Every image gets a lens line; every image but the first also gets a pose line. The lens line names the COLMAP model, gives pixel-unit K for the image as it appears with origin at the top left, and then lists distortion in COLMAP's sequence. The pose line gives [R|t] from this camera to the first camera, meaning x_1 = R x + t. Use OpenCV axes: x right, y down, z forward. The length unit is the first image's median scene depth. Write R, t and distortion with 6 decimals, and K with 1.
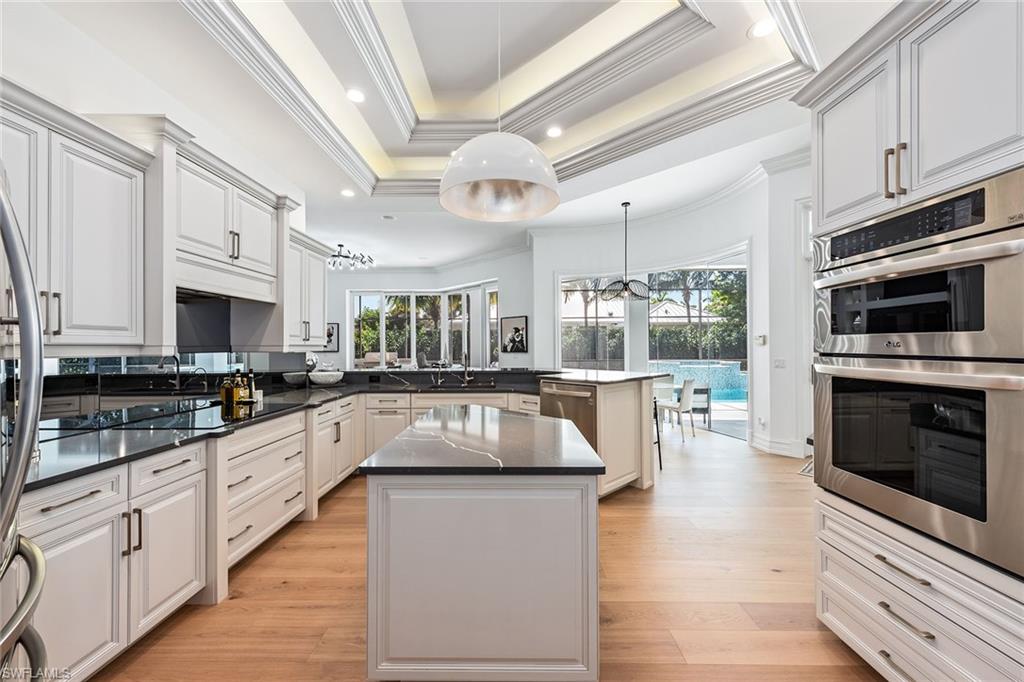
lens RADIAL K [[406.6, 0, 505.9], [0, 406.6, 343.1], [0, 0, 1]] dist [0.000247, -0.000204]
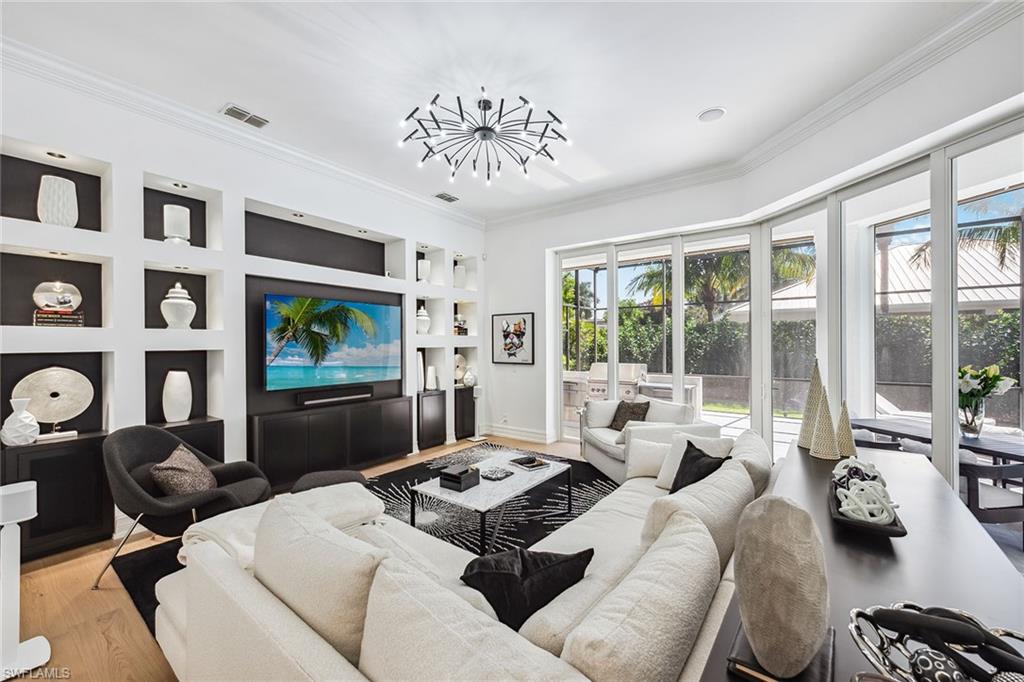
lens RADIAL K [[406.6, 0, 505.9], [0, 406.6, 343.1], [0, 0, 1]] dist [0.000247, -0.000204]
pose [[0.815939, 0.000559, -0.578138, -0.114679], [0.004975, 0.999956, 0.007988, -0.010815], [0.578117, -0.009394, 0.815900, 0.482751]]
